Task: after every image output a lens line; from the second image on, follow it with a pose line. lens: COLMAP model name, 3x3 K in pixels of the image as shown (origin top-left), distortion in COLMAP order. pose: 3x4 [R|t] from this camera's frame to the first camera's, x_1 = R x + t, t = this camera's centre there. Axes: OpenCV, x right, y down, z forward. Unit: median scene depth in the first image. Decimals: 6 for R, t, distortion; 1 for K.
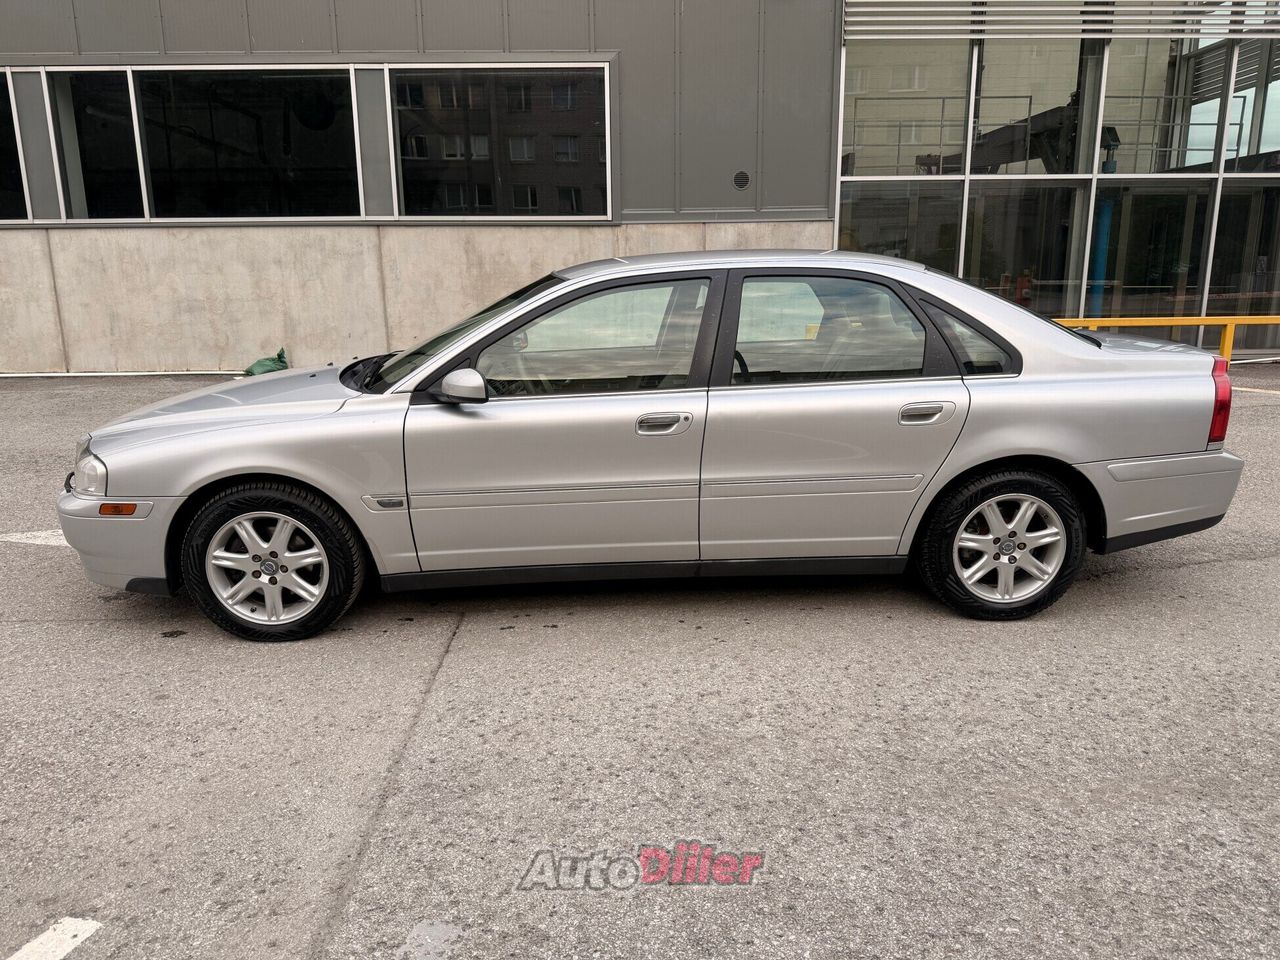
lens RADIAL K [[900.2, 0, 640.0], [0, 900.2, 480.0], [0, 0, 1]] dist [0.092418, -0.152799]
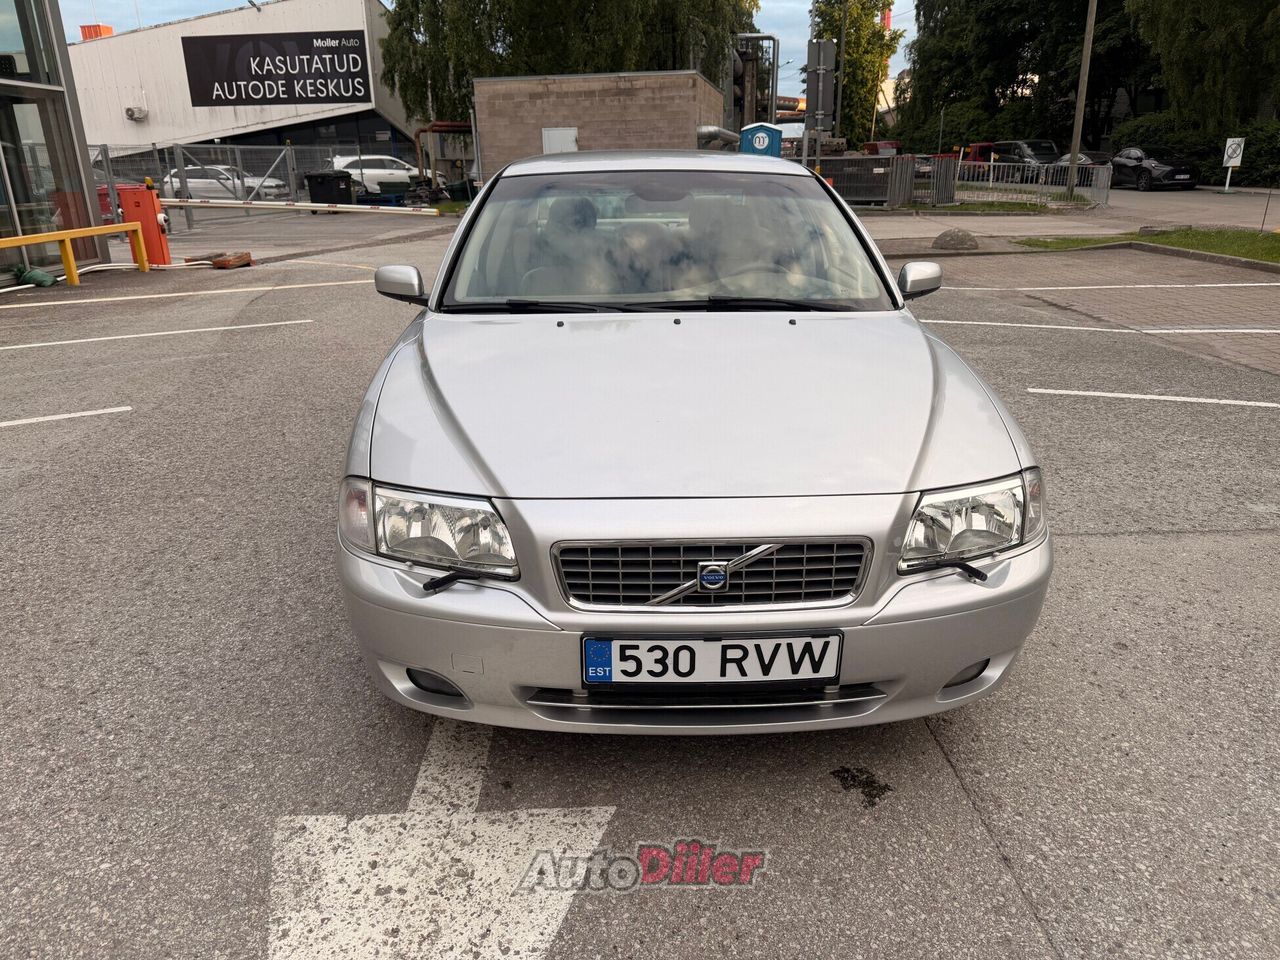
lens RADIAL K [[913.9, 0, 647.1], [0, 913.9, 483.7], [0, 0, 1]] dist [0.006374, -0.014701]
pose [[0.008529, -0.320907, 0.947072, -0.363913], [0.240277, 0.920016, 0.309576, -0.082580], [-0.970667, 0.224919, 0.084954, 0.366286]]
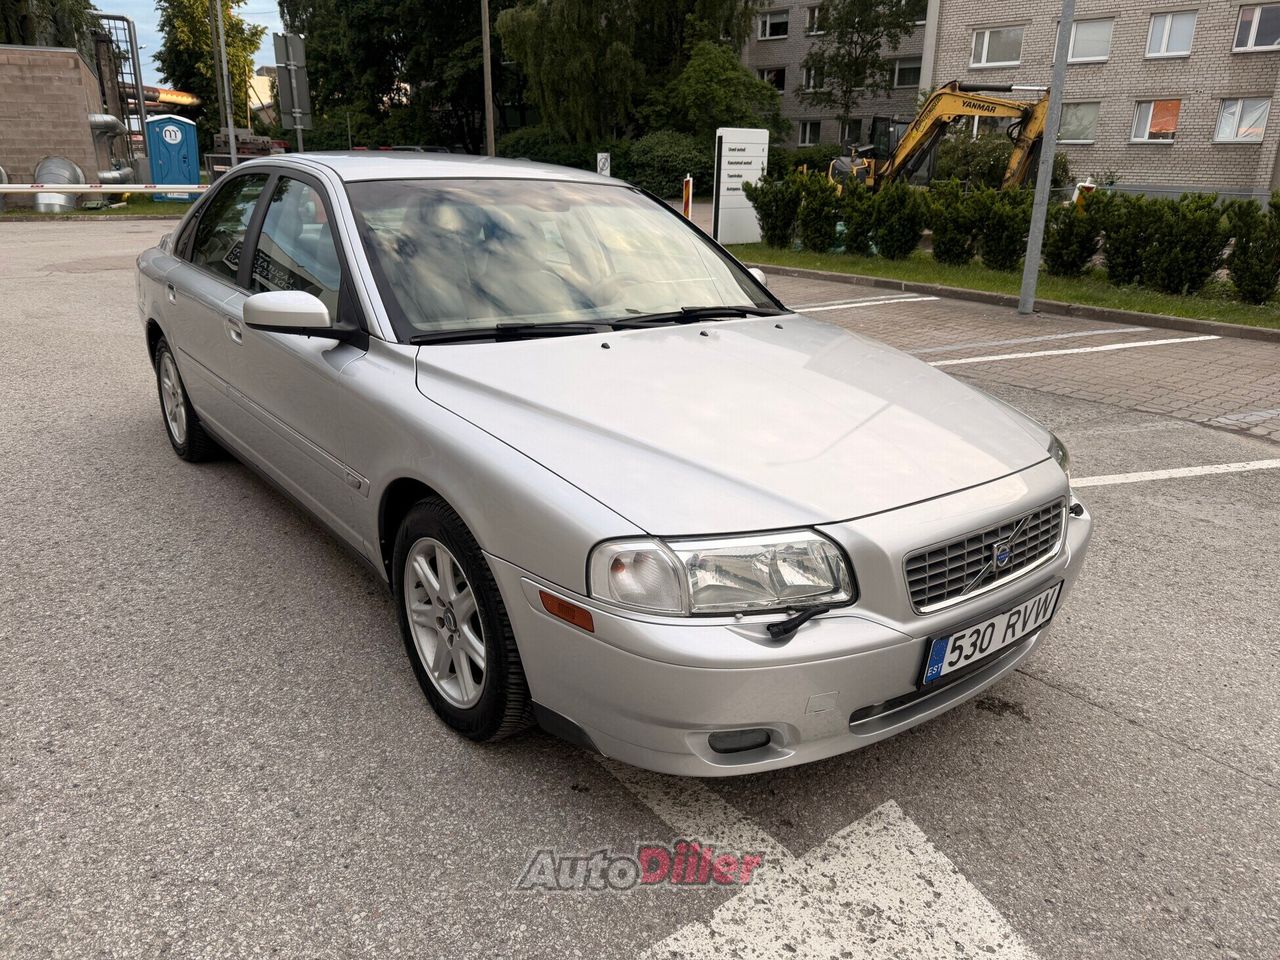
lens RADIAL K [[903.0, 0, 640.0], [0, 903.0, 480.0], [0, 0, 1]] dist [0.016886, -0.024954]
pose [[-0.585243, -0.266308, 0.765879, -0.307075], [0.170533, 0.882980, 0.437338, -0.118213], [-0.792722, 0.386557, -0.471344, 0.508346]]
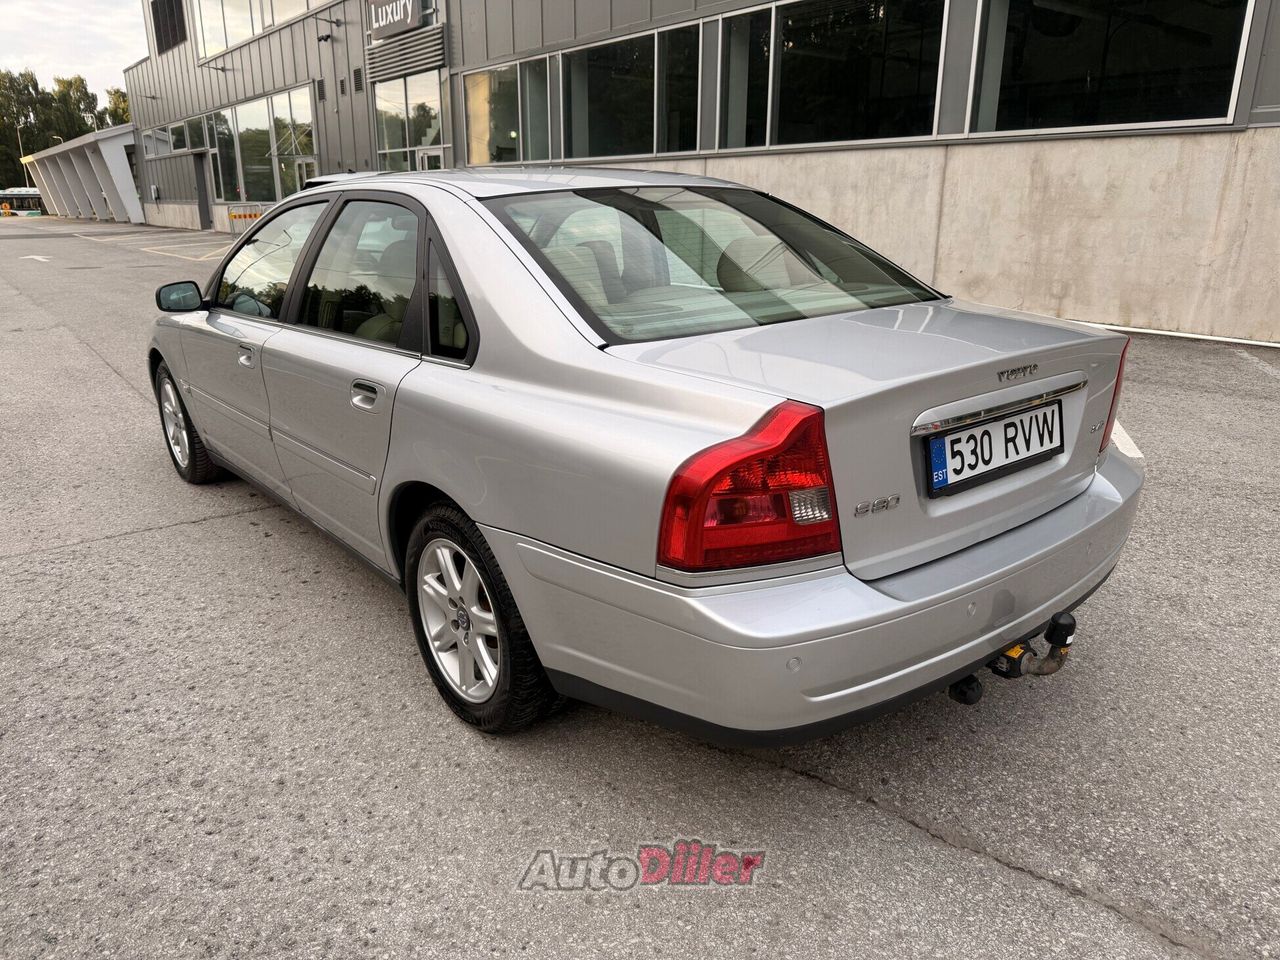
lens RADIAL K [[915.8, 0, 639.5], [0, 915.8, 477.0], [0, 0, 1]] dist [0.004222, -0.009308]
pose [[0.585842, 0.244015, -0.772817, 0.313382], [-0.188055, 0.968497, 0.163243, -0.051937], [0.788305, 0.049698, 0.613274, 0.220151]]
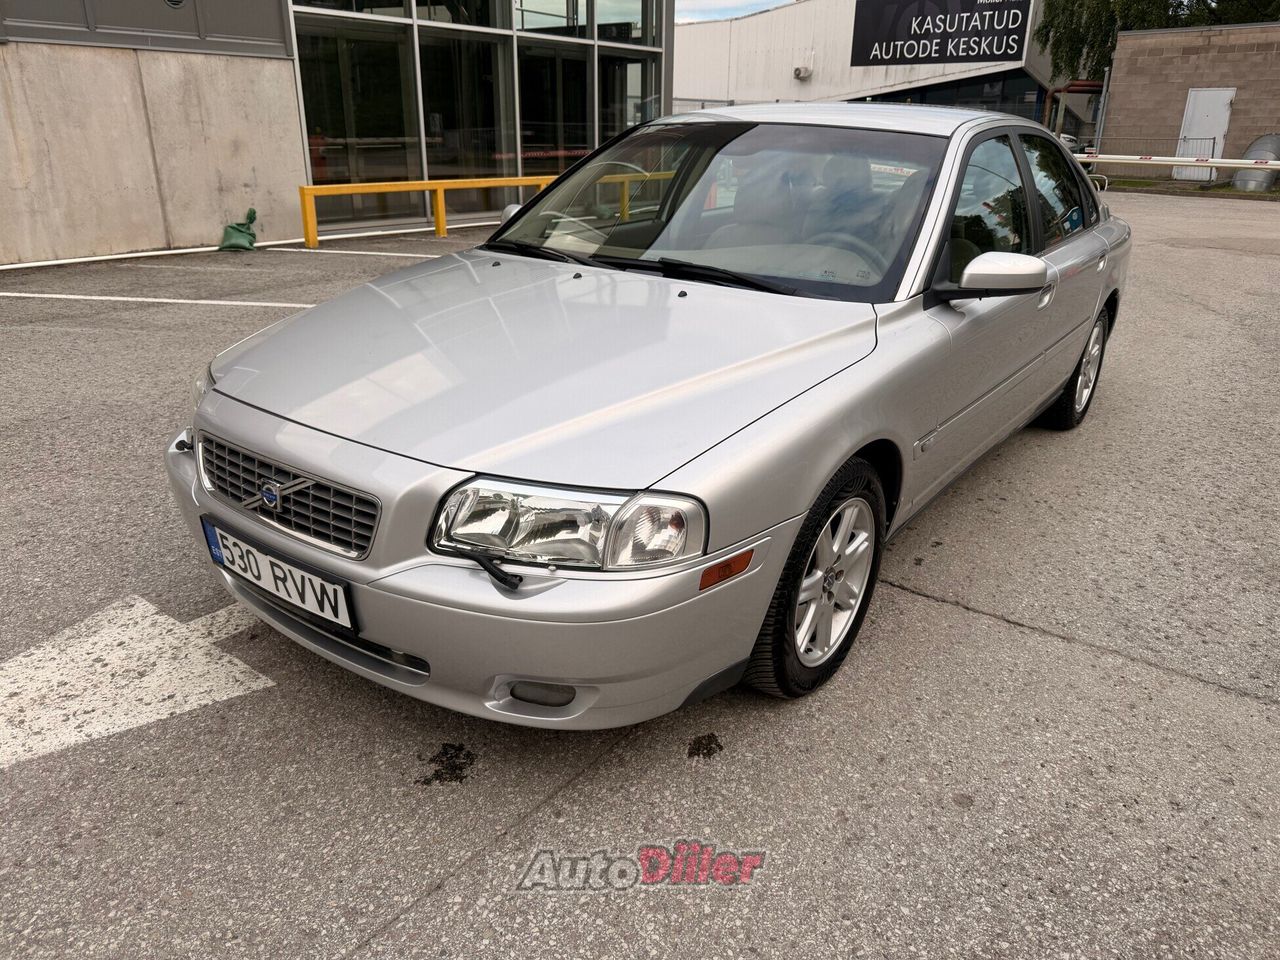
lens RADIAL K [[915.8, 0, 639.5], [0, 915.8, 477.0], [0, 0, 1]] dist [0.004222, -0.009308]
pose [[0.636245, -0.258564, 0.726868, -0.296834], [0.153803, 0.965763, 0.208916, -0.043021], [-0.756001, -0.021127, 0.654230, 0.205158]]
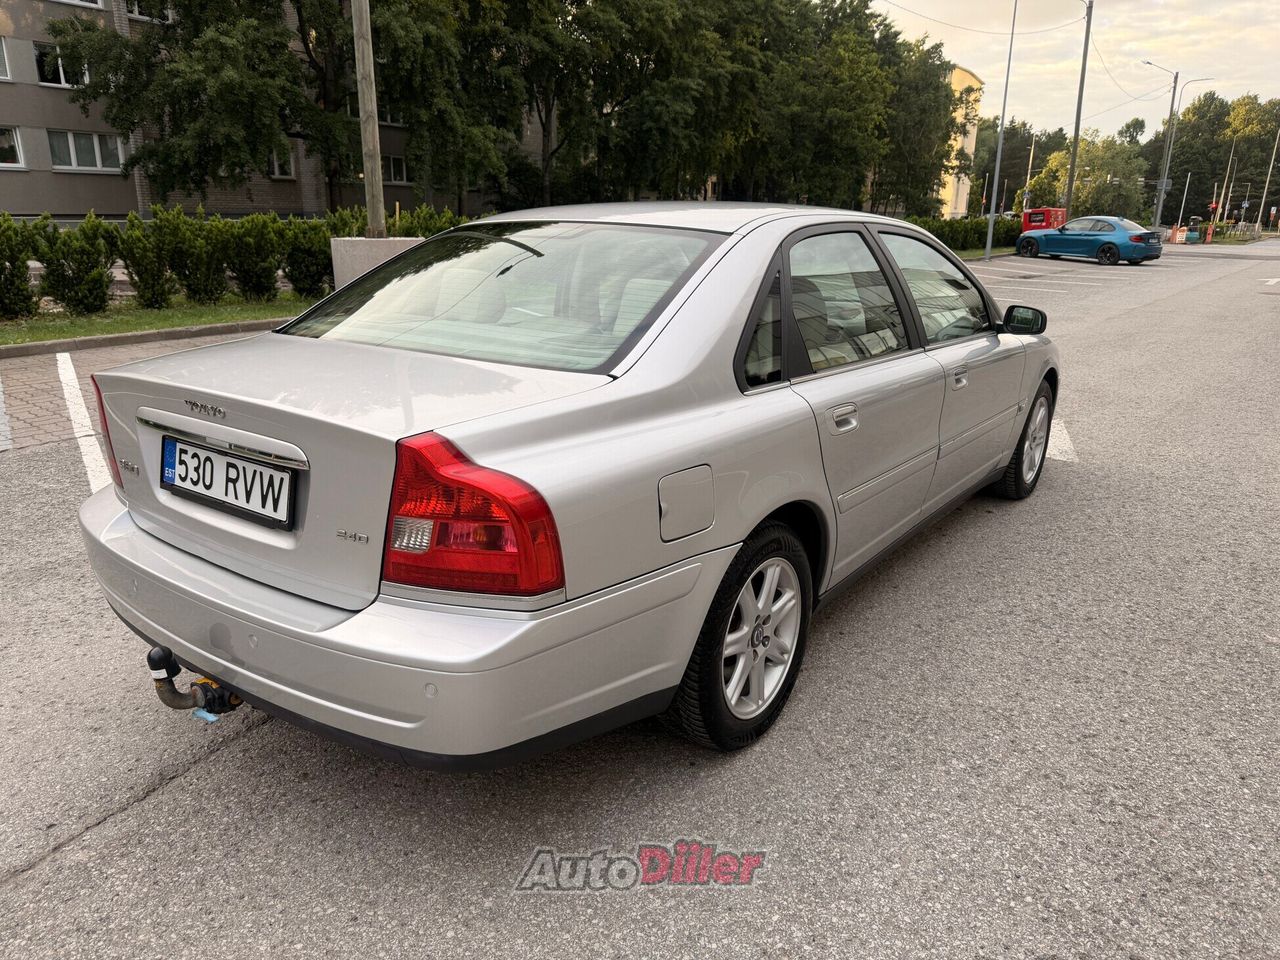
lens RADIAL K [[907.8, 0, 631.1], [0, 907.8, 480.6], [0, 0, 1]] dist [-0.000699, -0.007291]
pose [[-0.635923, 0.222377, -0.739020, 0.295294], [-0.182333, 0.887187, 0.423857, -0.133977], [0.749905, 0.404288, -0.523636, 0.546224]]
